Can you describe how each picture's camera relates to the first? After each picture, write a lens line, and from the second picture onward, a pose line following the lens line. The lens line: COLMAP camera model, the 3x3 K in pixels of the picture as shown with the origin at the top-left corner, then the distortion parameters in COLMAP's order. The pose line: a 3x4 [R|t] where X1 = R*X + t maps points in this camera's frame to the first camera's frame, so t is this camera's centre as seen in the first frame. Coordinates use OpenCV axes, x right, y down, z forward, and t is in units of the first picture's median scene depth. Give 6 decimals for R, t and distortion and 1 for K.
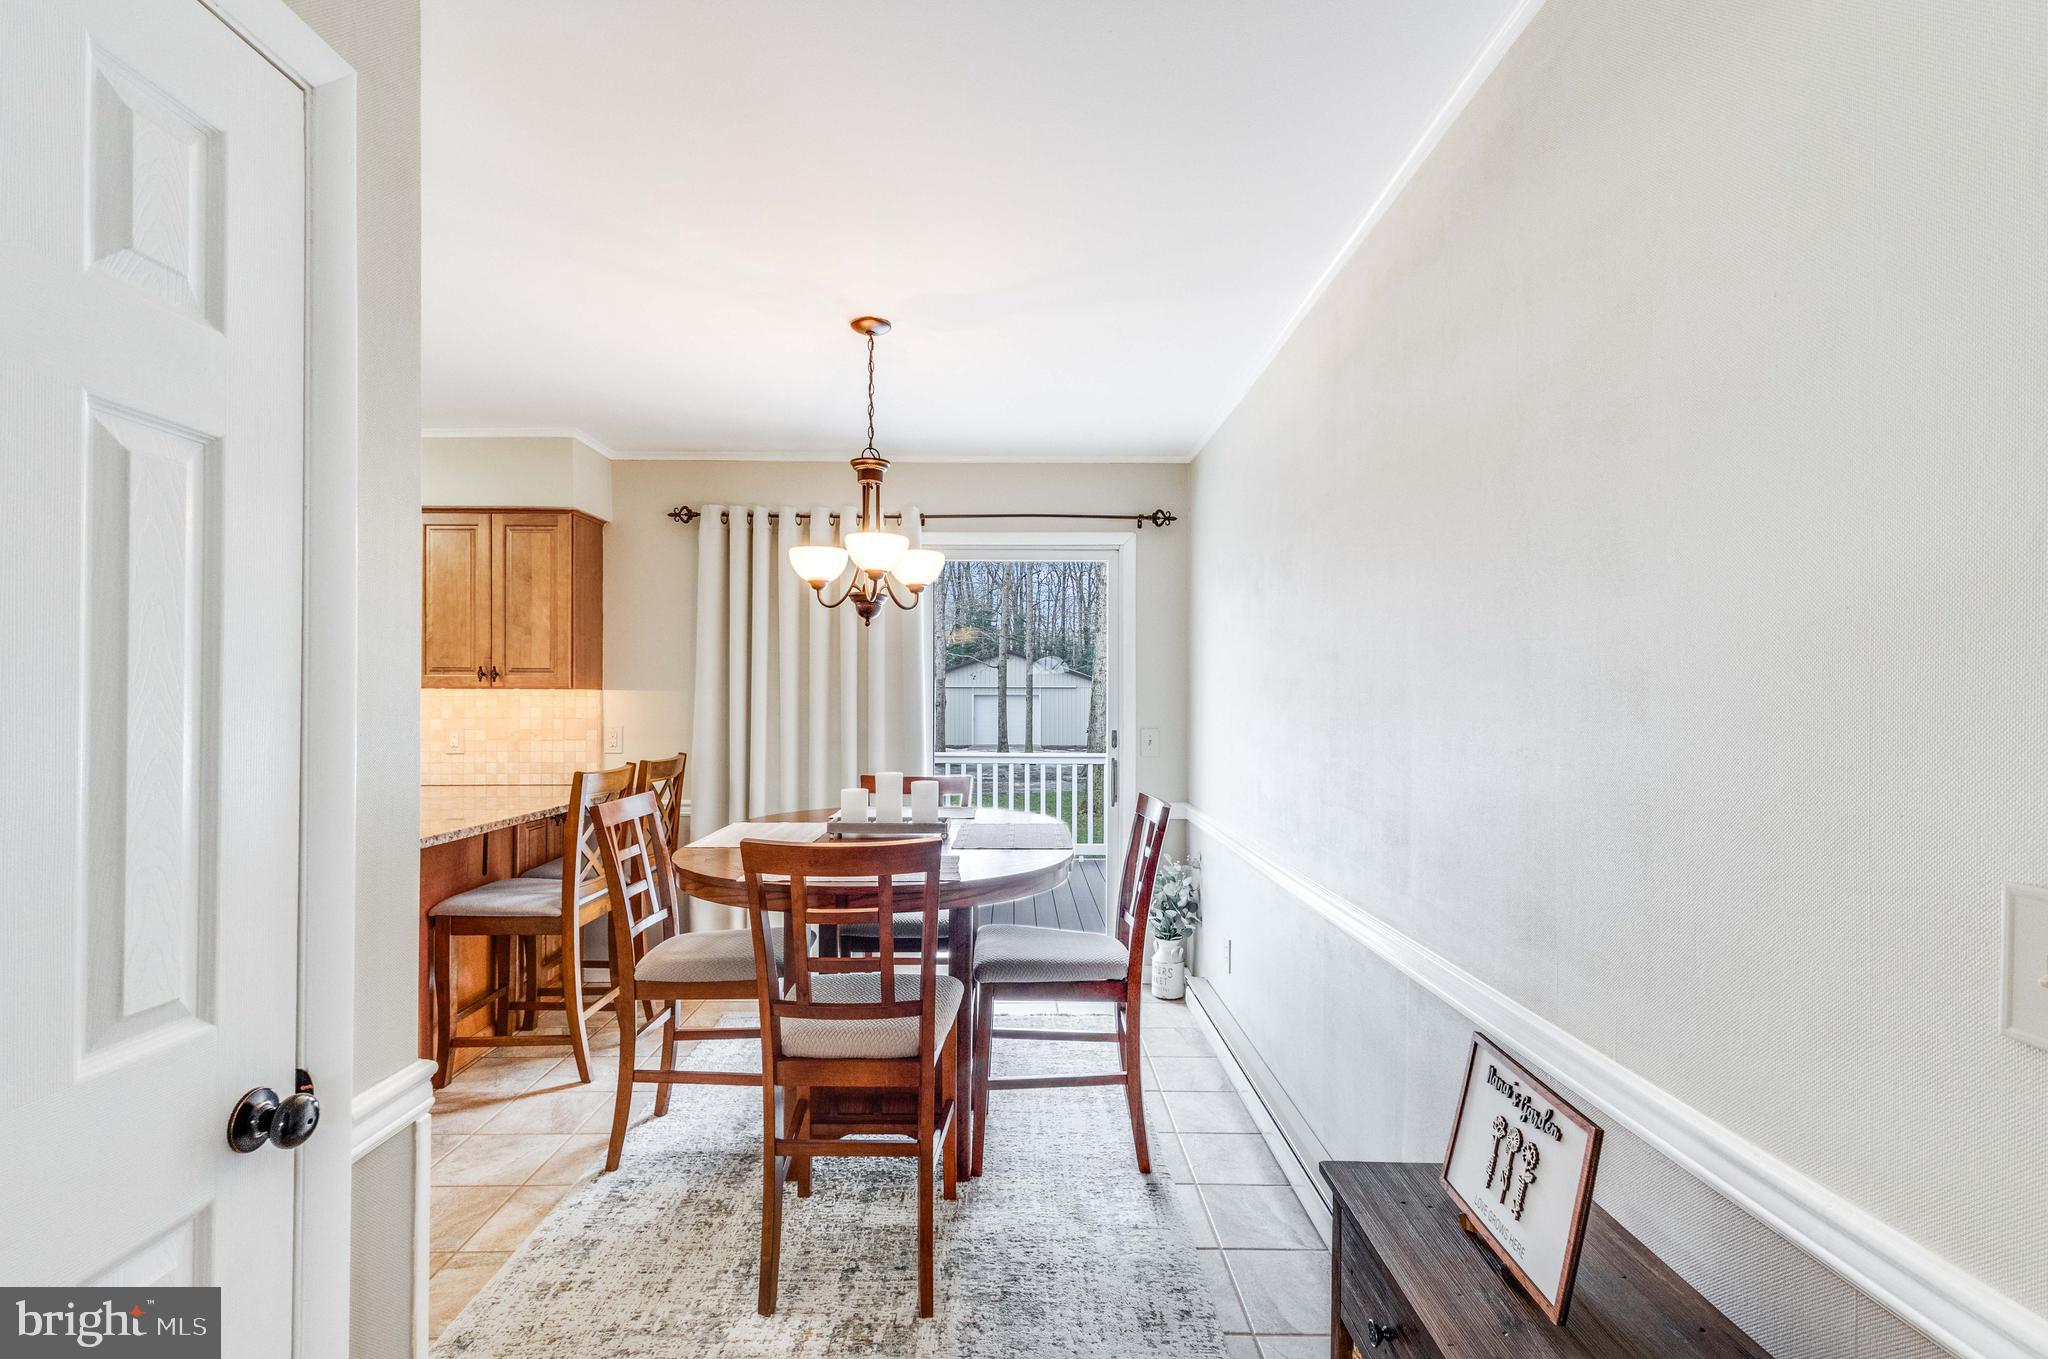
lens RADIAL K [[953.9, 0, 1020.8], [0, 953.9, 685.6], [0, 0, 1]] dist [0.001957, 0.000078]
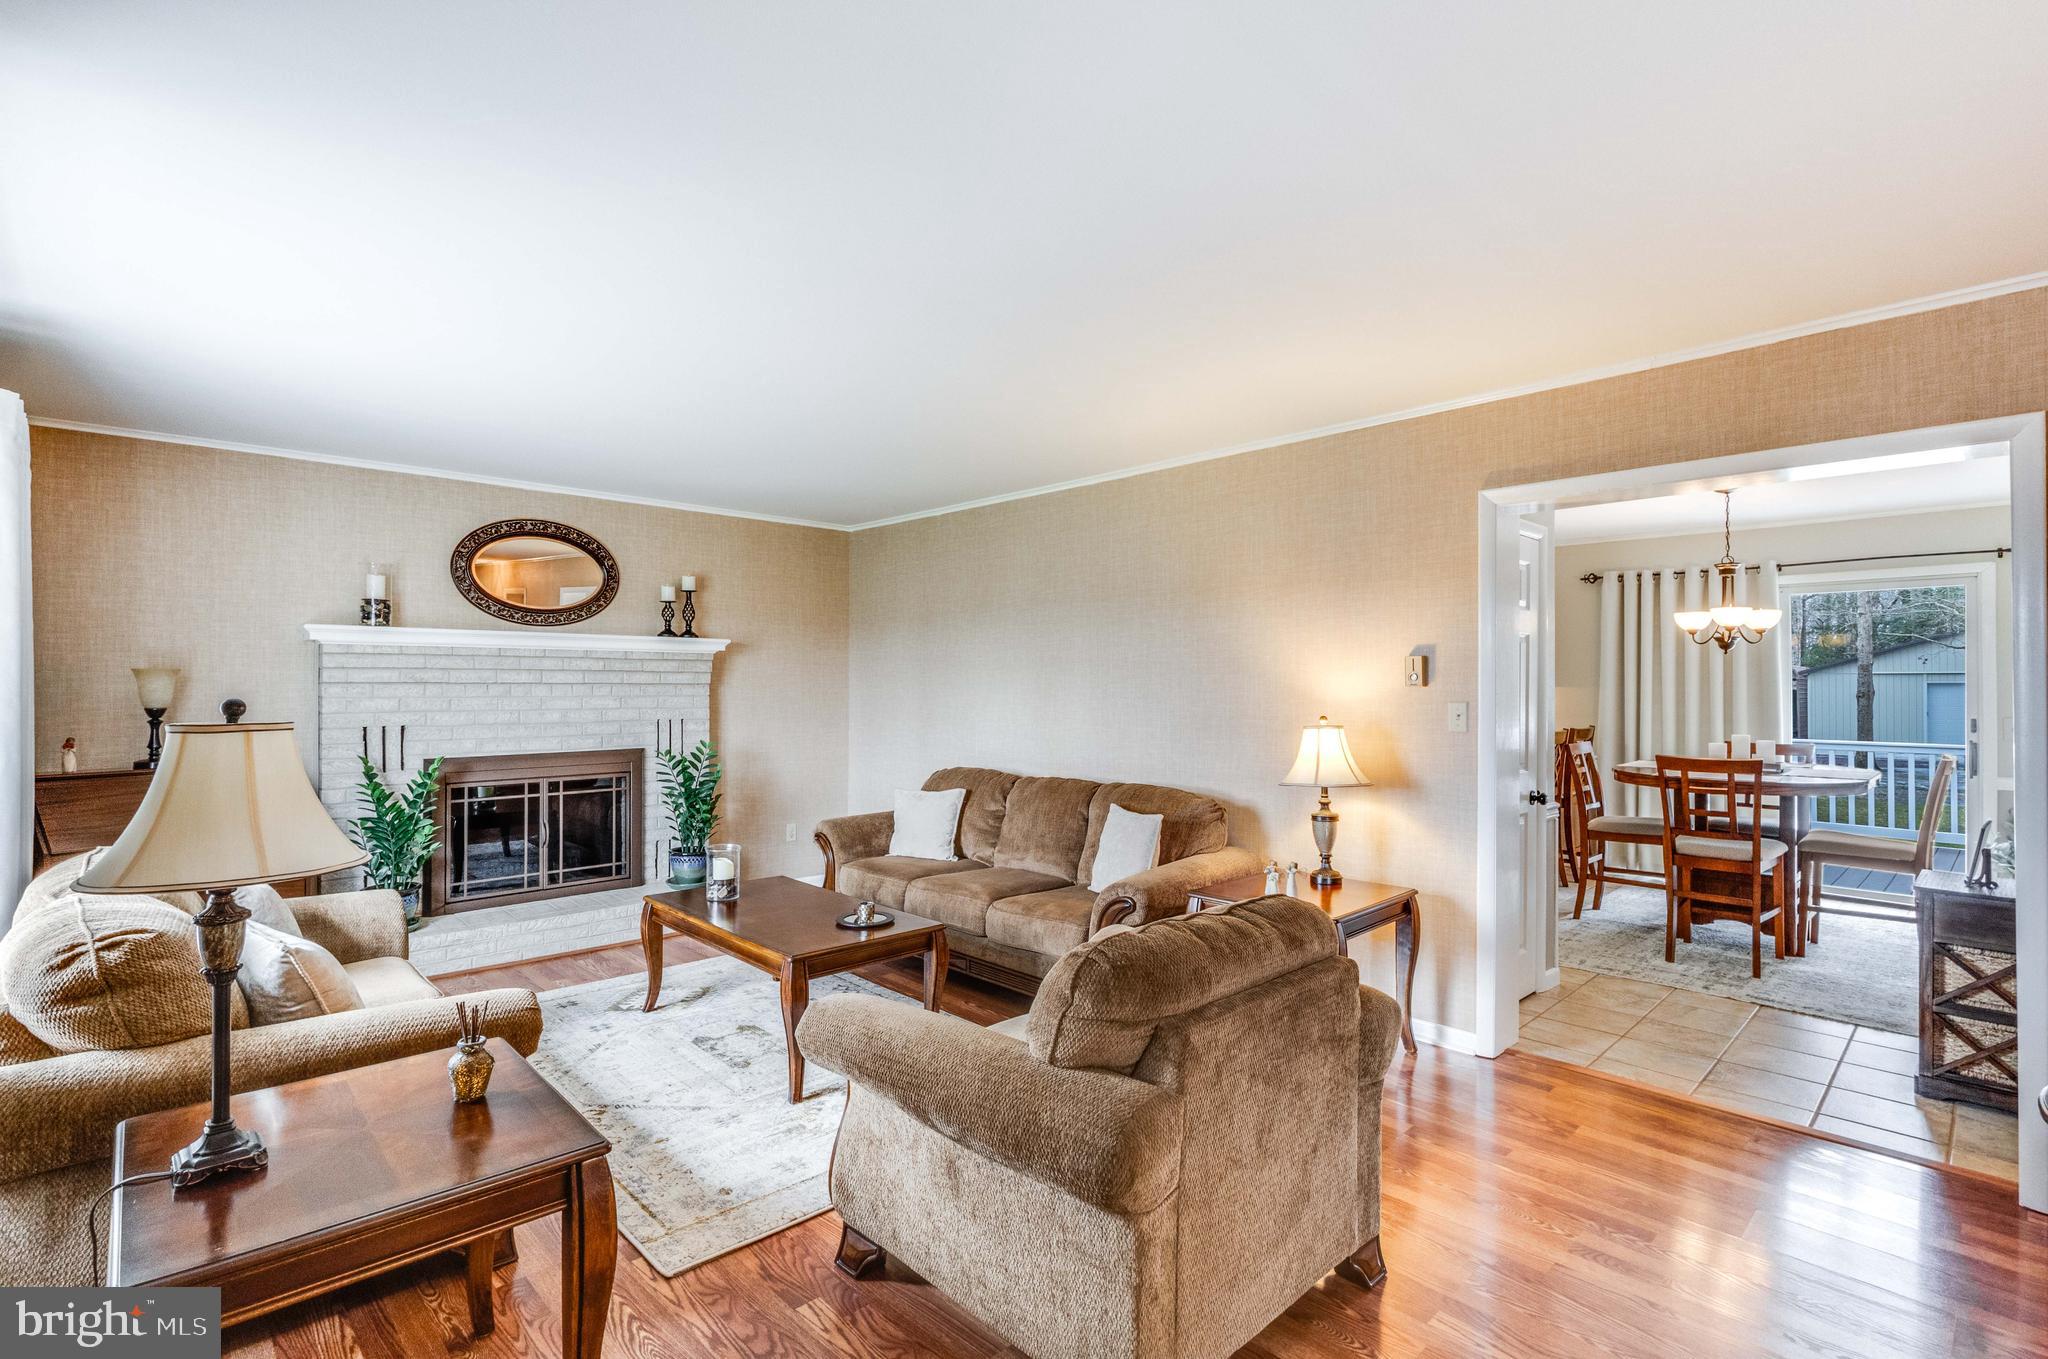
lens RADIAL K [[953.9, 0, 1020.8], [0, 953.9, 685.6], [0, 0, 1]] dist [0.001957, 0.000078]
pose [[0.685109, -0.000001, -0.728440, 0.170631], [0.008945, 0.999925, 0.008411, -0.021700], [0.728385, -0.012278, 0.685058, -0.856002]]
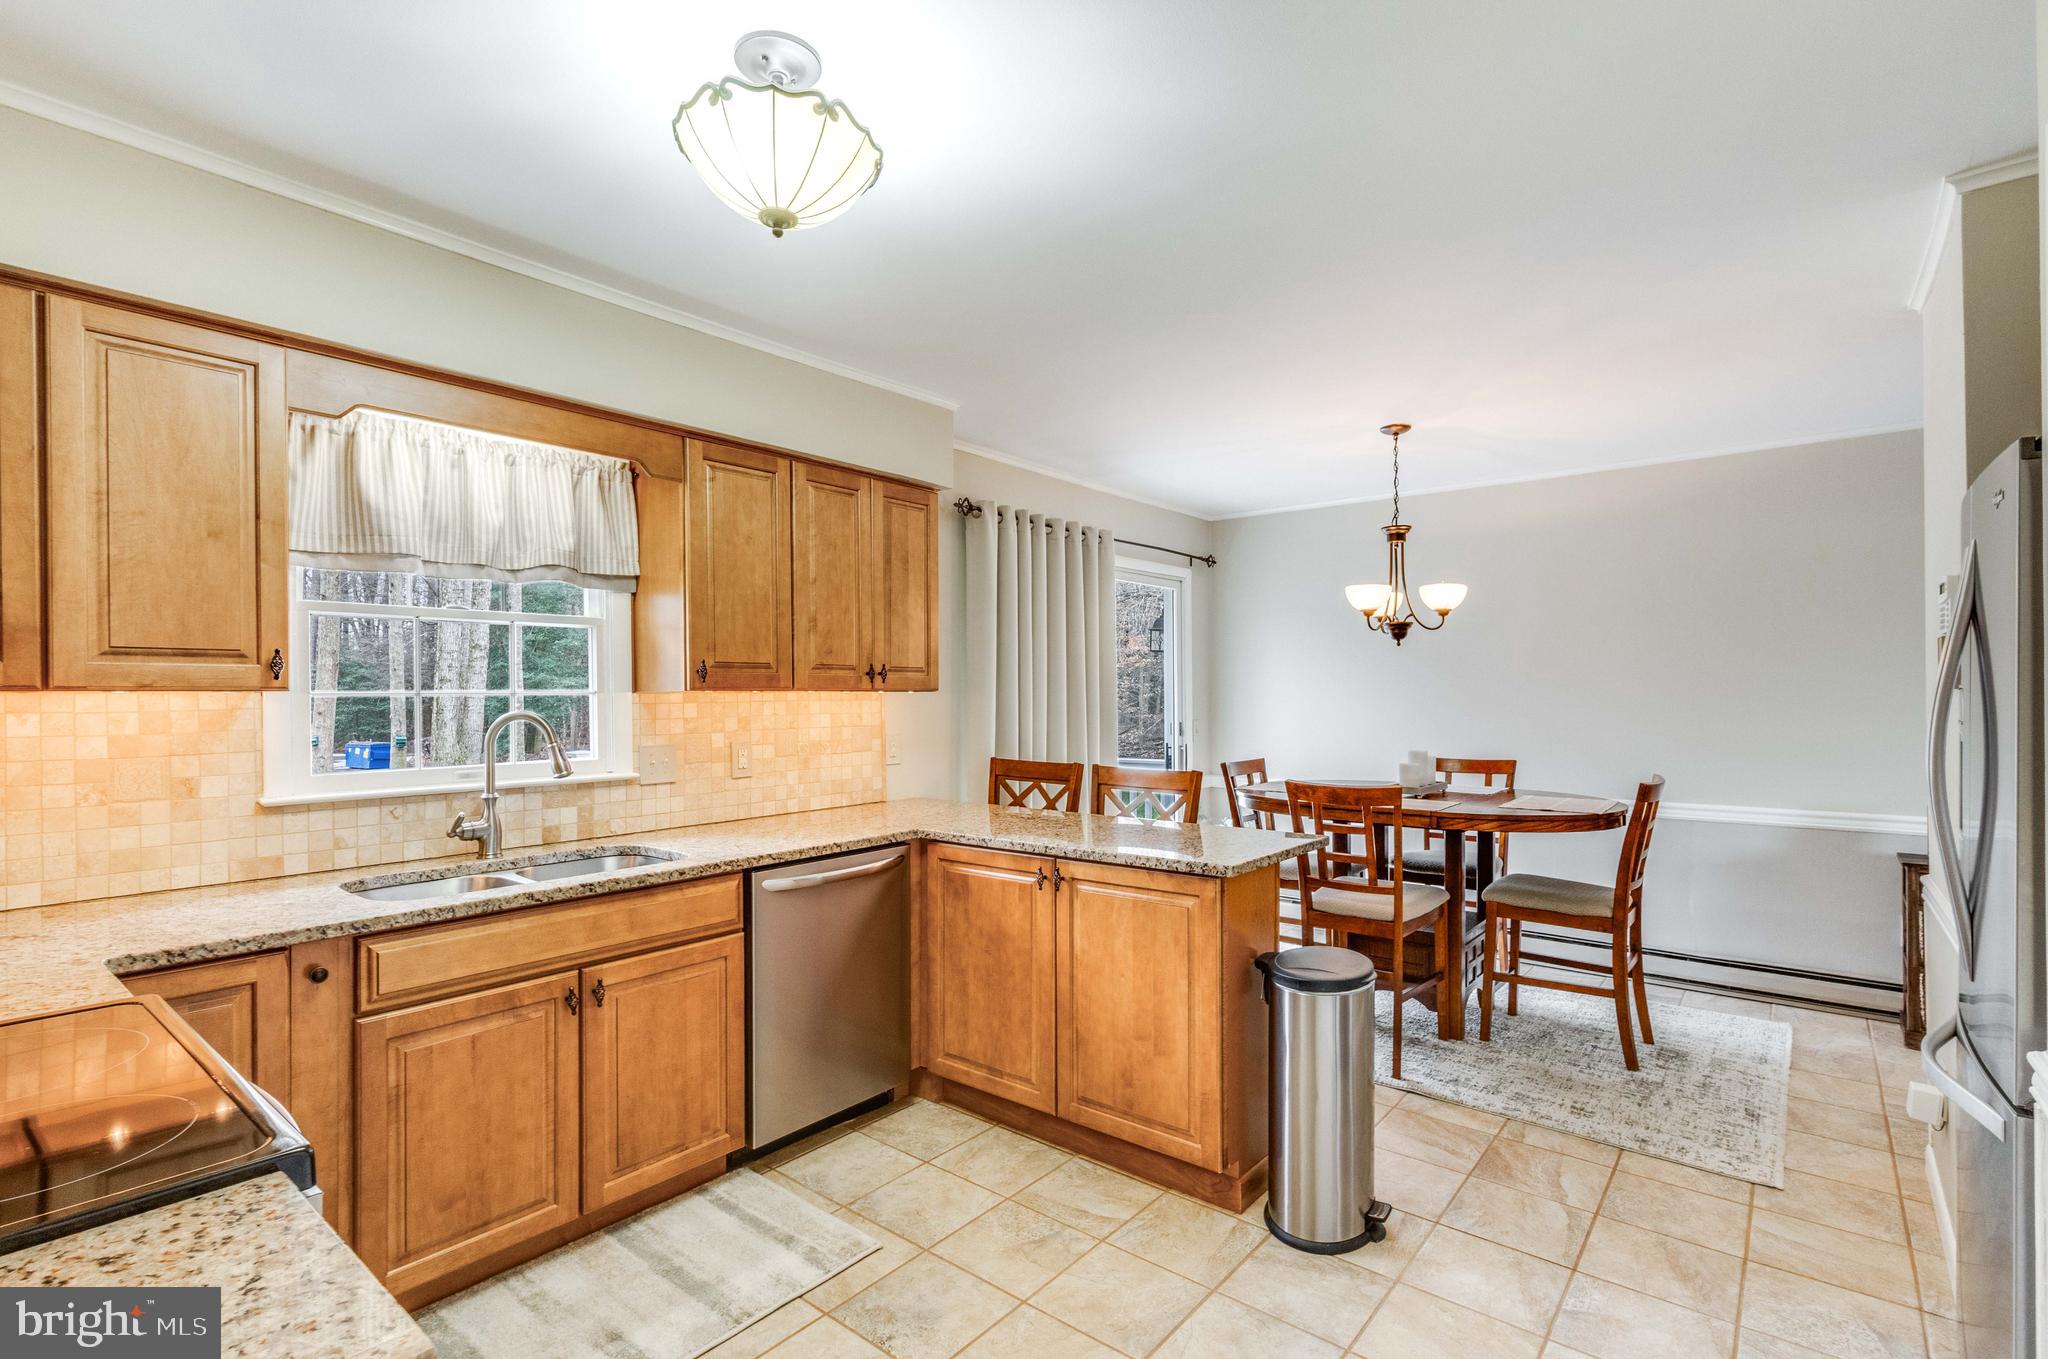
lens RADIAL K [[953.9, 0, 1020.8], [0, 953.9, 685.6], [0, 0, 1]] dist [0.001957, 0.000078]
pose [[0.646099, 0.002368, 0.763250, -1.100299], [-0.002107, 0.999997, -0.001318, -0.000866], [-0.763250, -0.000757, 0.646102, 0.370340]]
